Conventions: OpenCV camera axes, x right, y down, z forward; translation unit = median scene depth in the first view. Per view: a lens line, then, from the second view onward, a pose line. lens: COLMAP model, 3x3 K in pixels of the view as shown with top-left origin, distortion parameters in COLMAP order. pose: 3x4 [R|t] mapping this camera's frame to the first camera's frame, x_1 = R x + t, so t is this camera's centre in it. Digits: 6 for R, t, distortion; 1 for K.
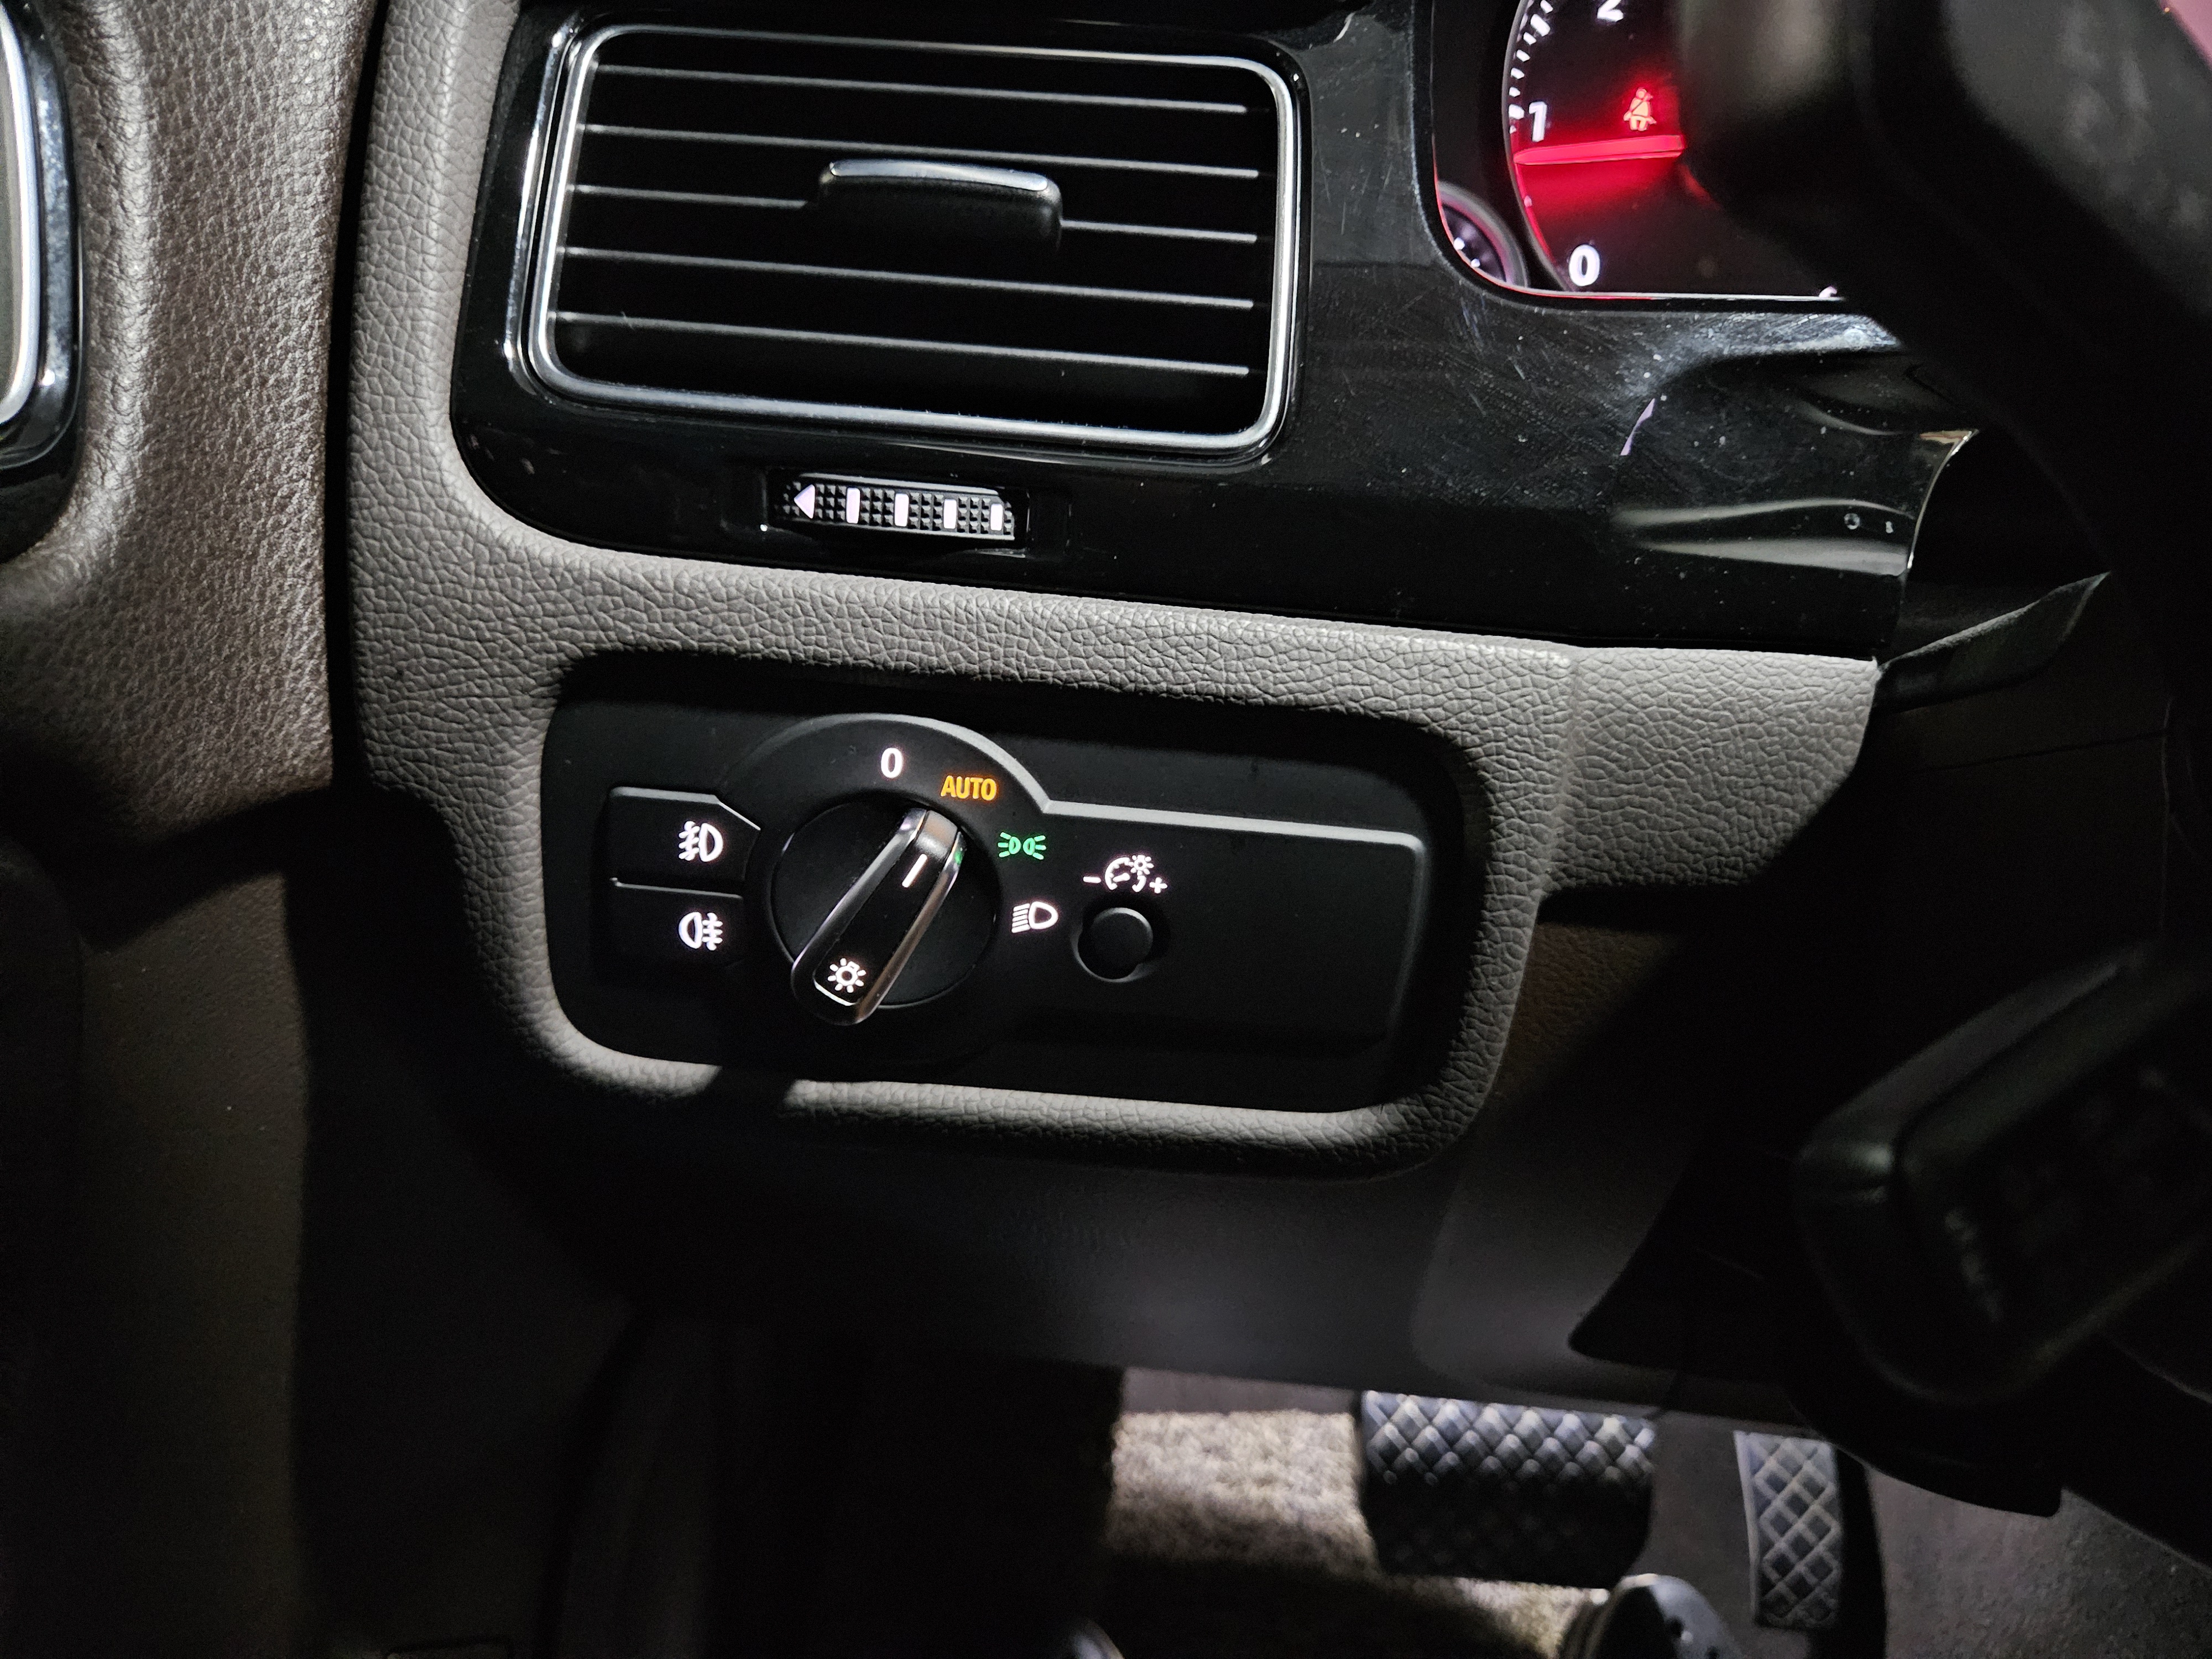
lens RADIAL K [[1524.7, 0, 1093.9], [0, 1524.7, 871.4], [0, 0, 1]] dist [0.064410, -0.064989]
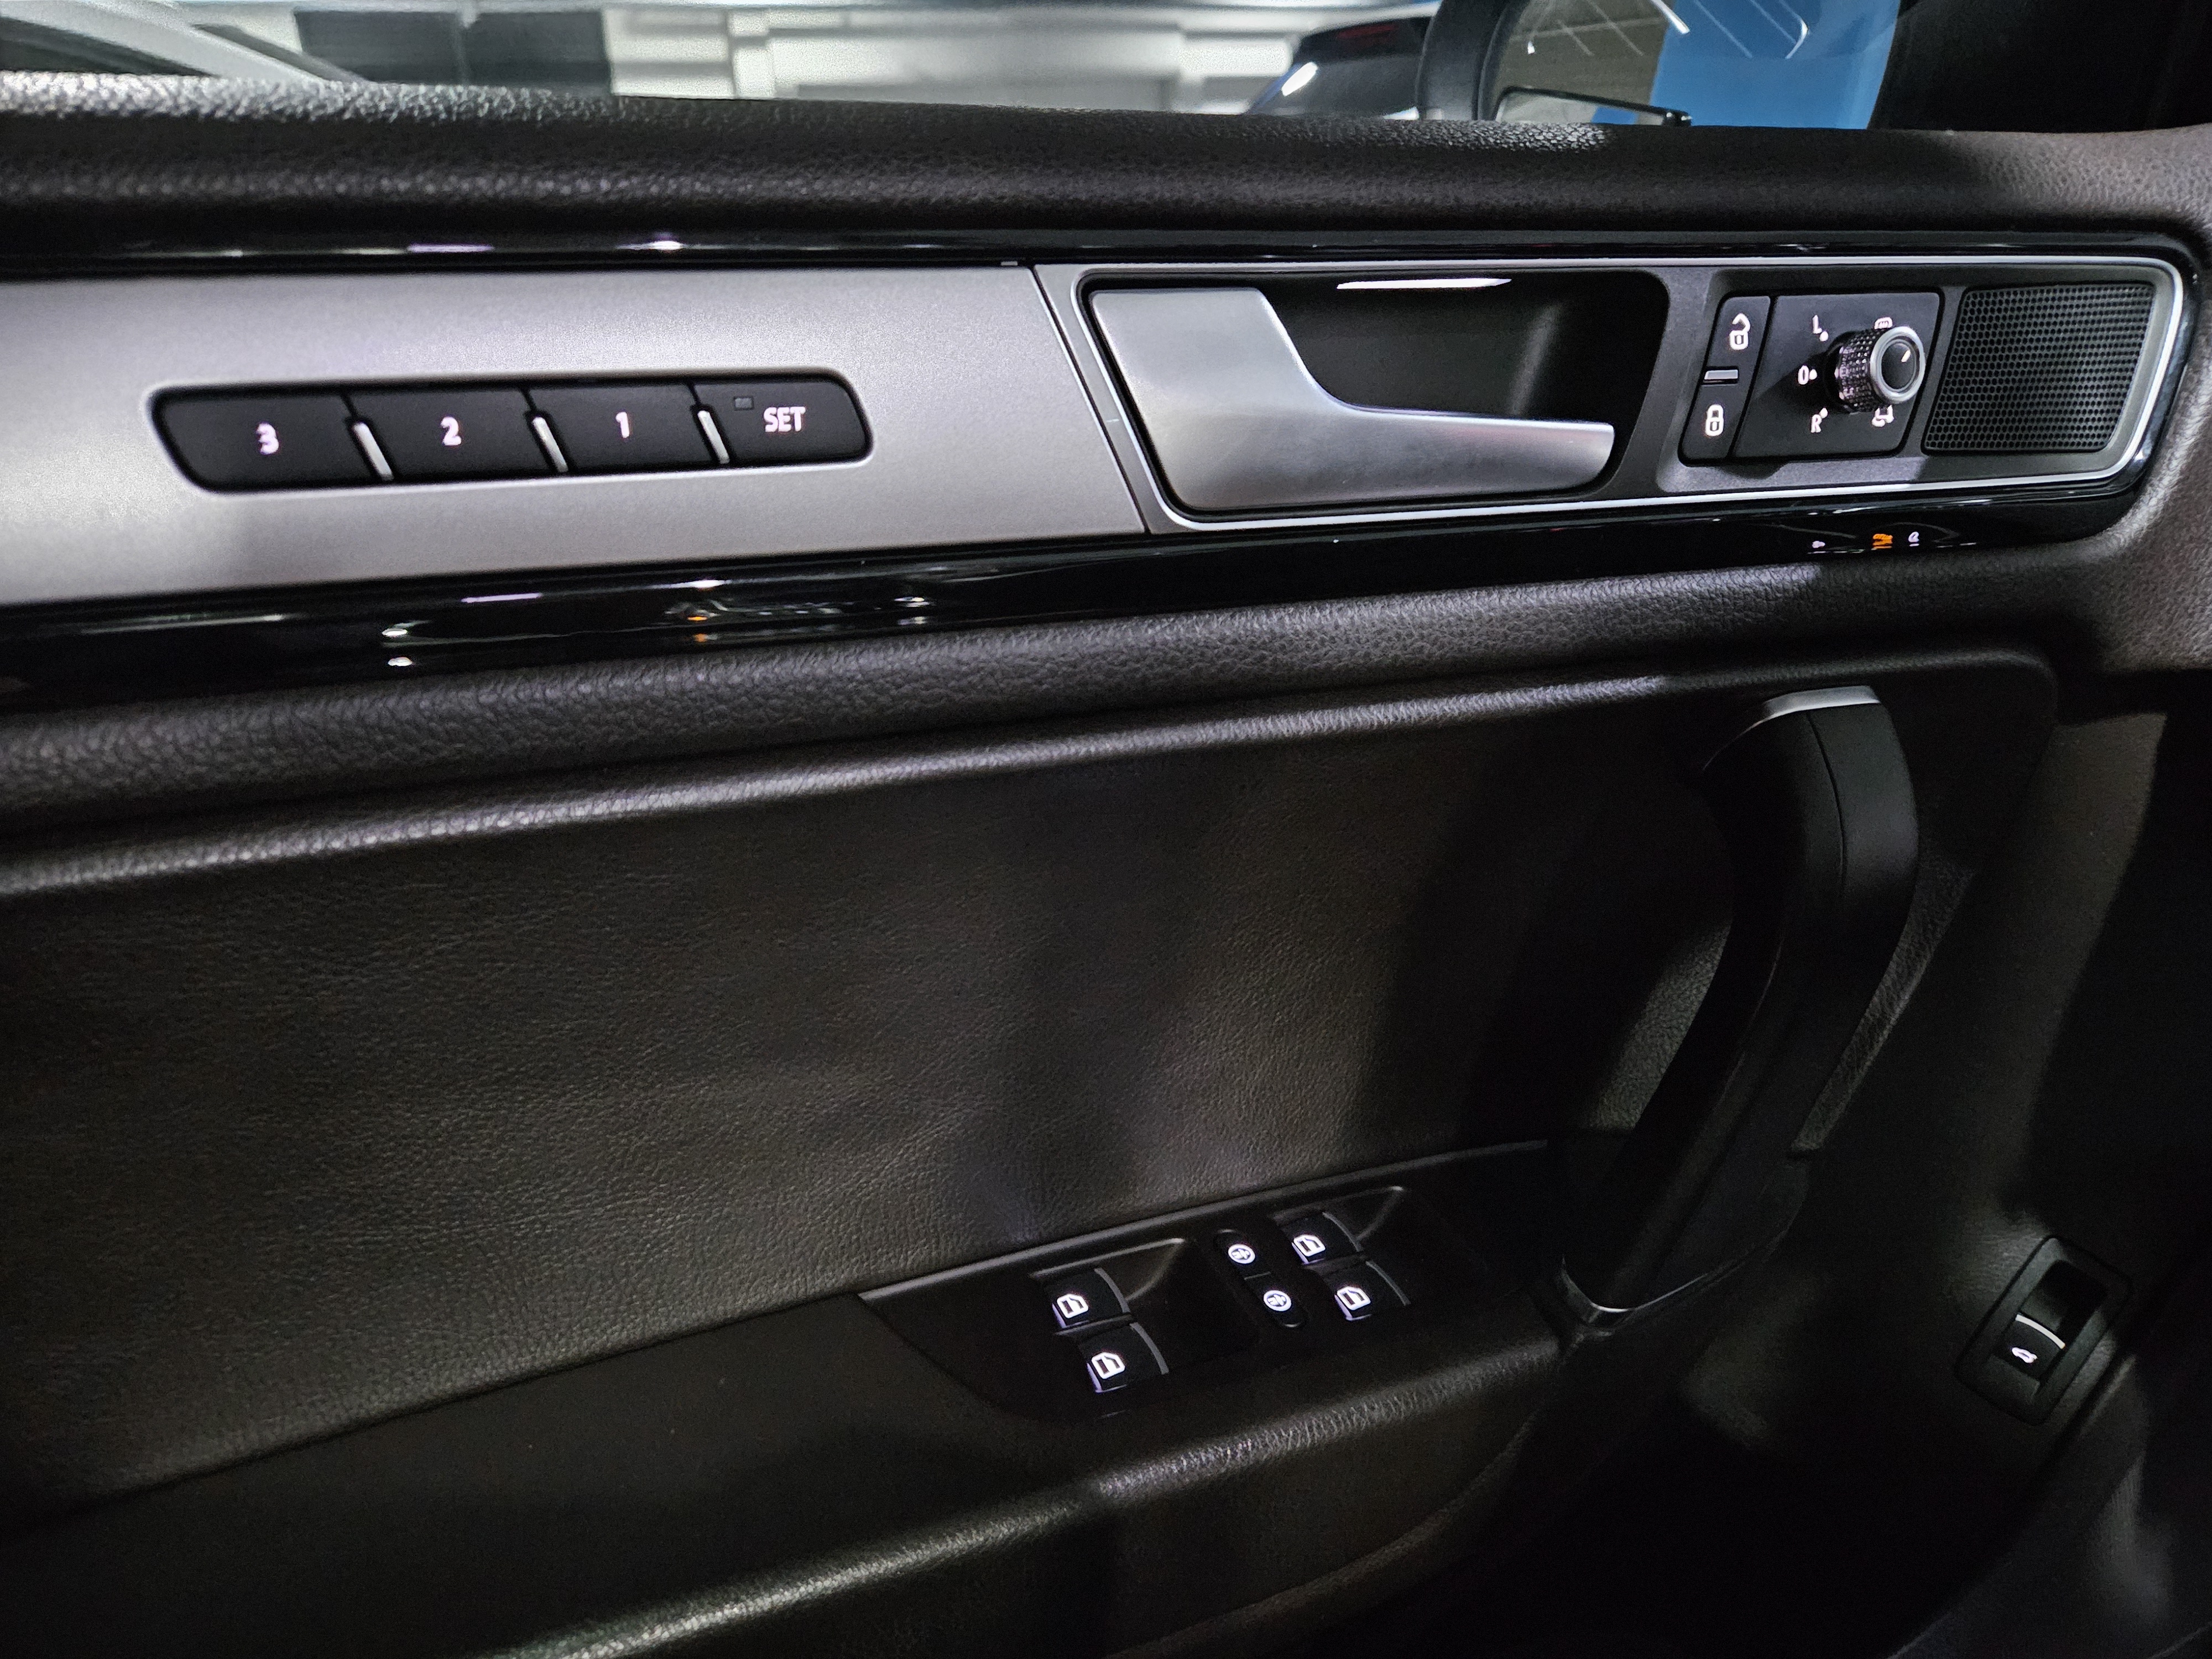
lens RADIAL K [[1514.0, 0, 1106.0], [0, 1514.0, 829.5], [0, 0, 1]] dist [0.064821, -0.073726]
pose [[0.416158, 0.267712, -0.868989, 0.579183], [-0.259243, 0.950945, 0.168809, 0.154242], [0.871553, 0.155028, 0.465146, -0.937159]]
